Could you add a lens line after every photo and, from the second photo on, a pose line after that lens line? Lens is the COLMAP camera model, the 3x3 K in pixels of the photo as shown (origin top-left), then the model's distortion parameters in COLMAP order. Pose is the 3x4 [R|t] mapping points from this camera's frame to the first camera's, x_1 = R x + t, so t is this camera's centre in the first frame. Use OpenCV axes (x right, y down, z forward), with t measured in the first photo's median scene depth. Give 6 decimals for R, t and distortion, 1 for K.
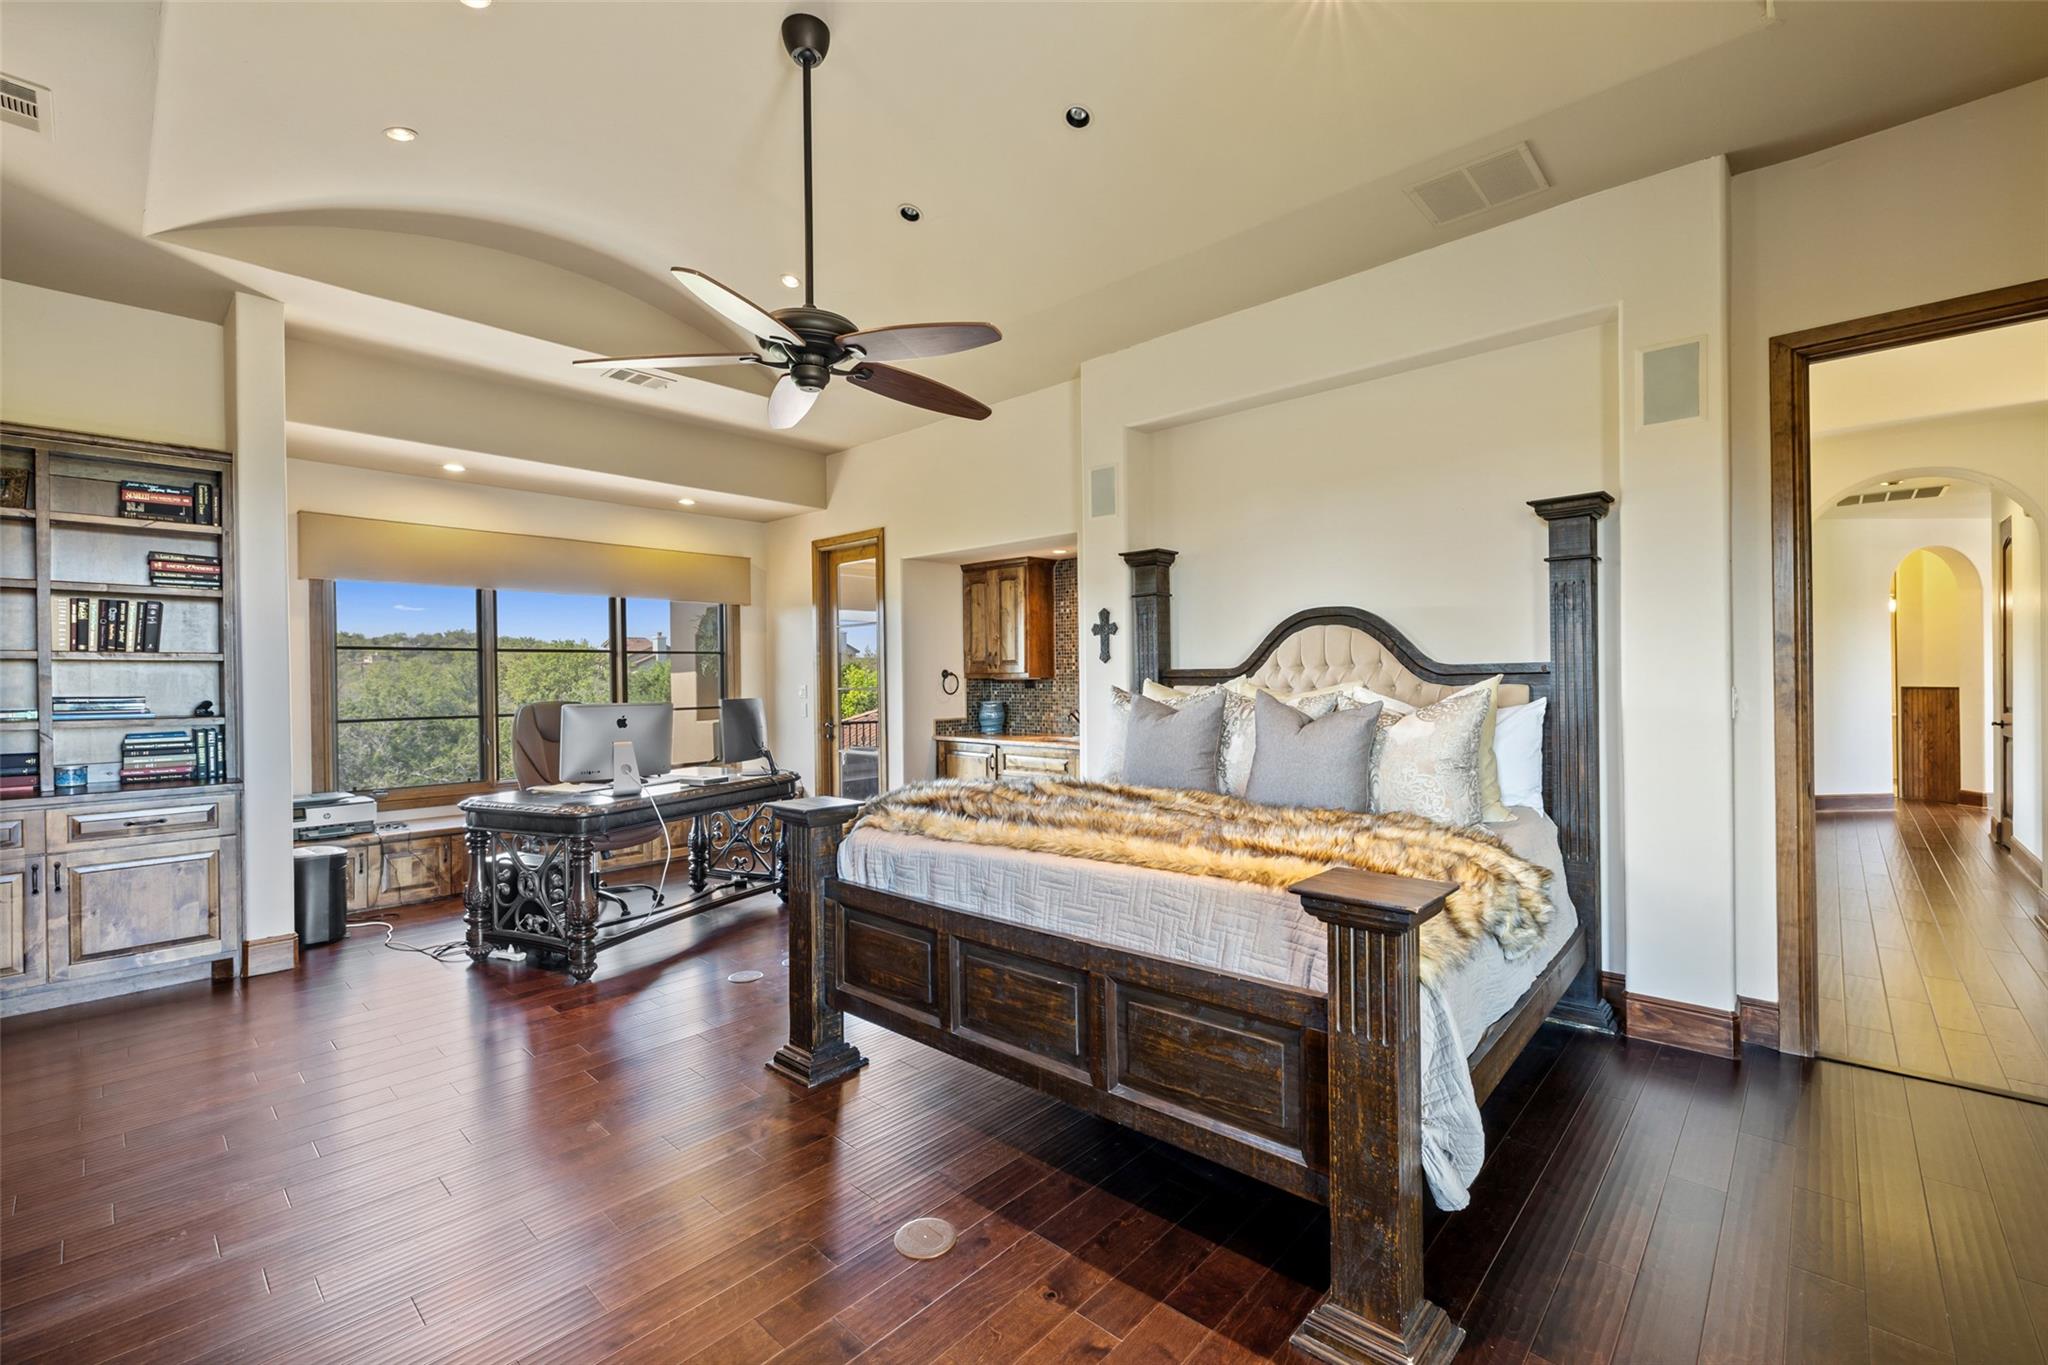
lens RADIAL K [[876.7, 0, 1024.1], [0, 876.7, 683.8], [0, 0, 1]] dist [-0.004960, -0.000114]
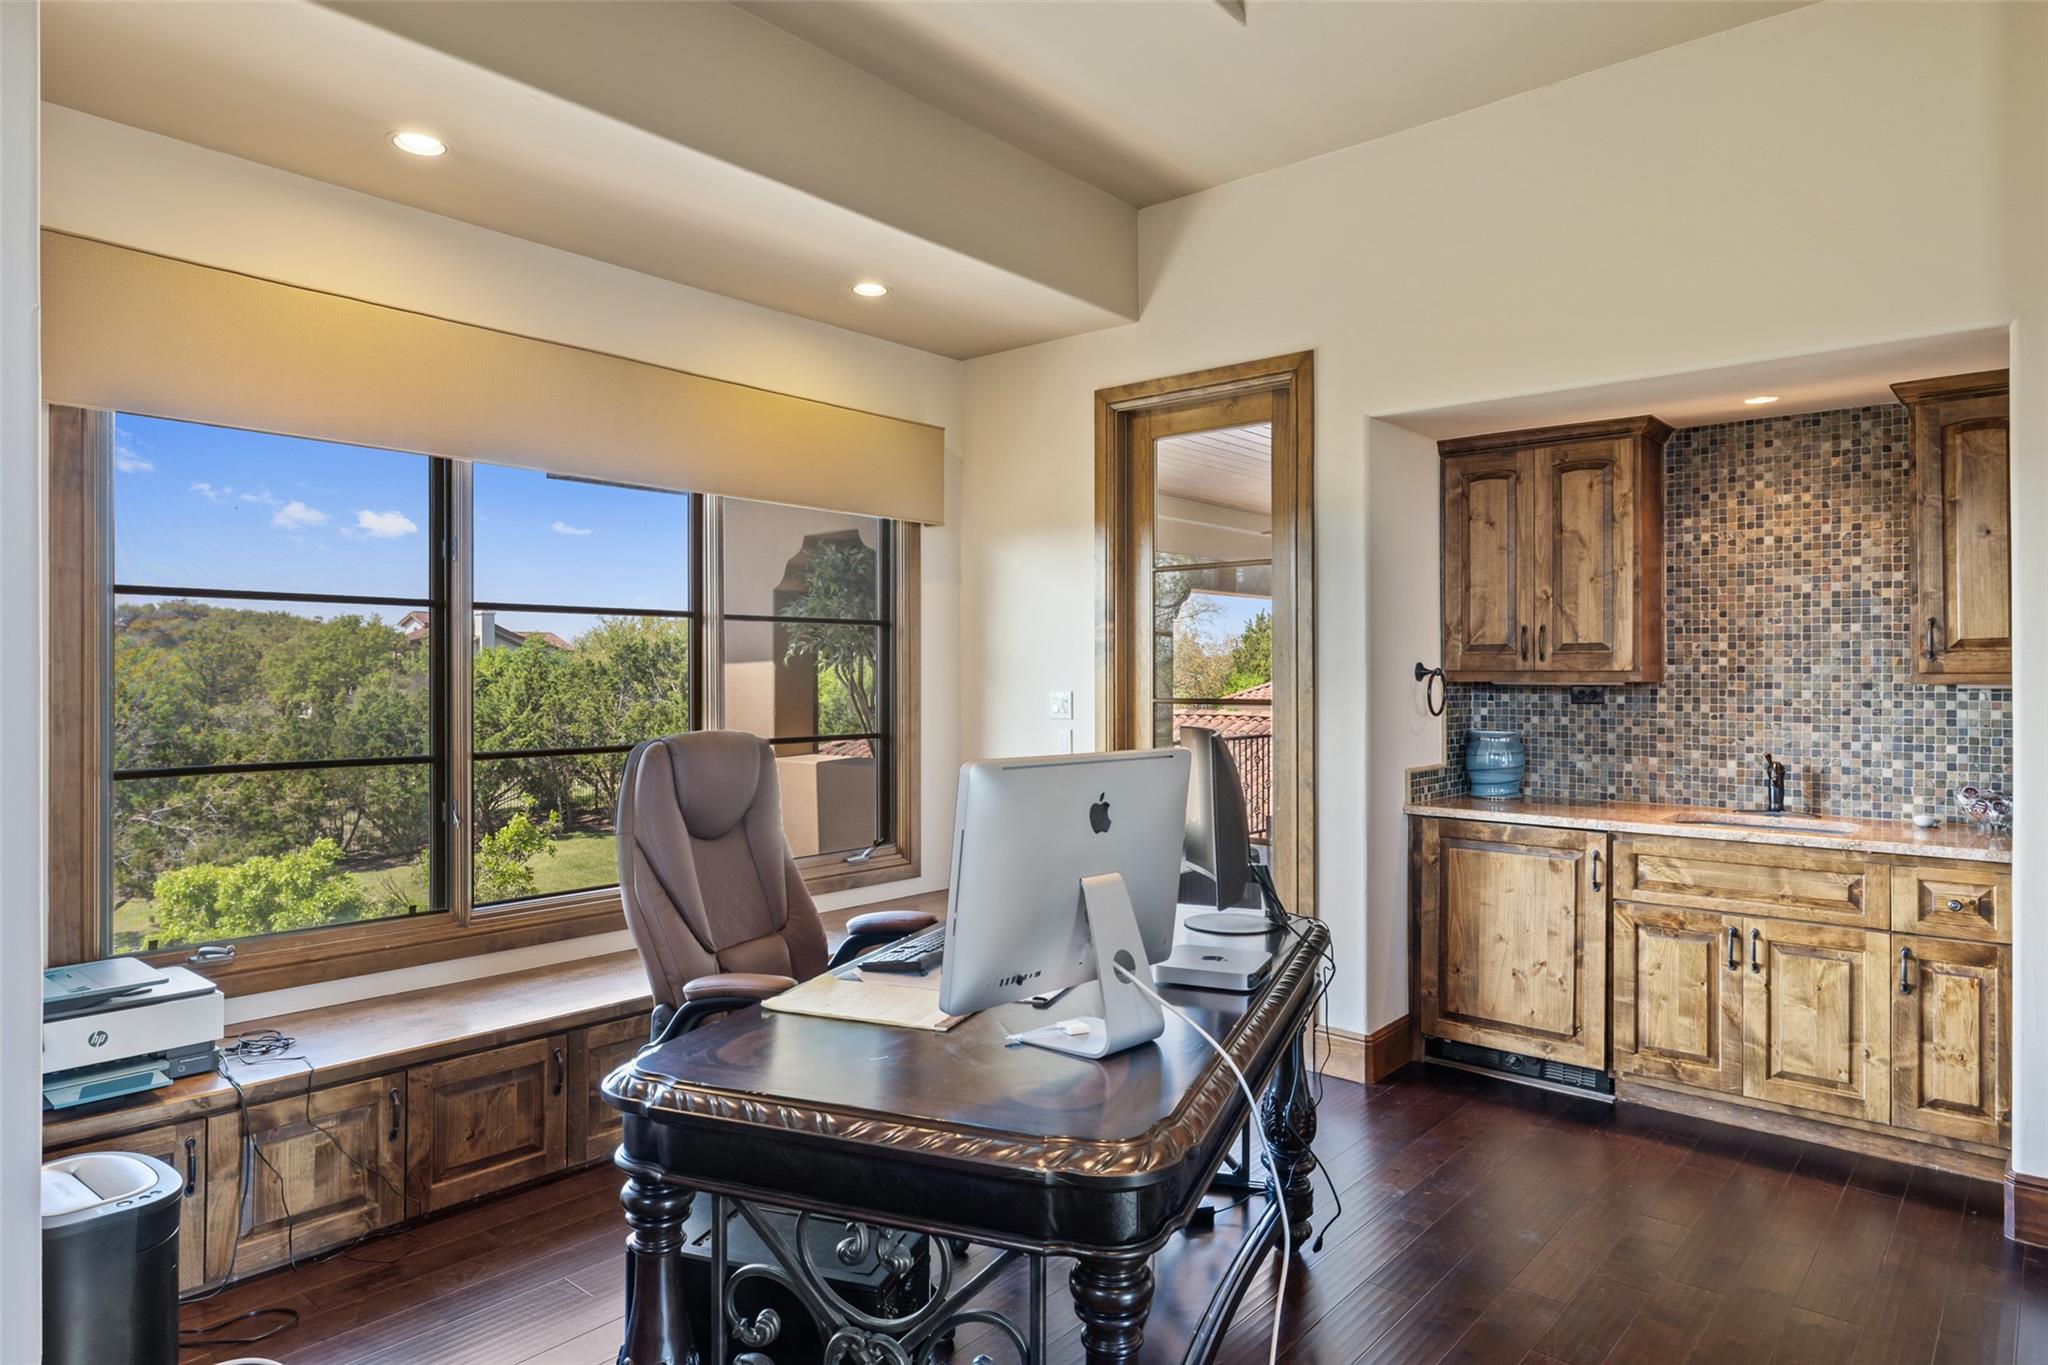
lens RADIAL K [[1231.2, 0, 1024.6], [0, 1231.2, 678.4], [0, 0, 1]] dist [-0.008527, -0.000802]
pose [[0.999466, 0.011327, 0.030664, -0.328572], [-0.011137, 0.999918, -0.006368, -0.001372], [-0.030734, 0.006023, 0.999509, 0.364396]]
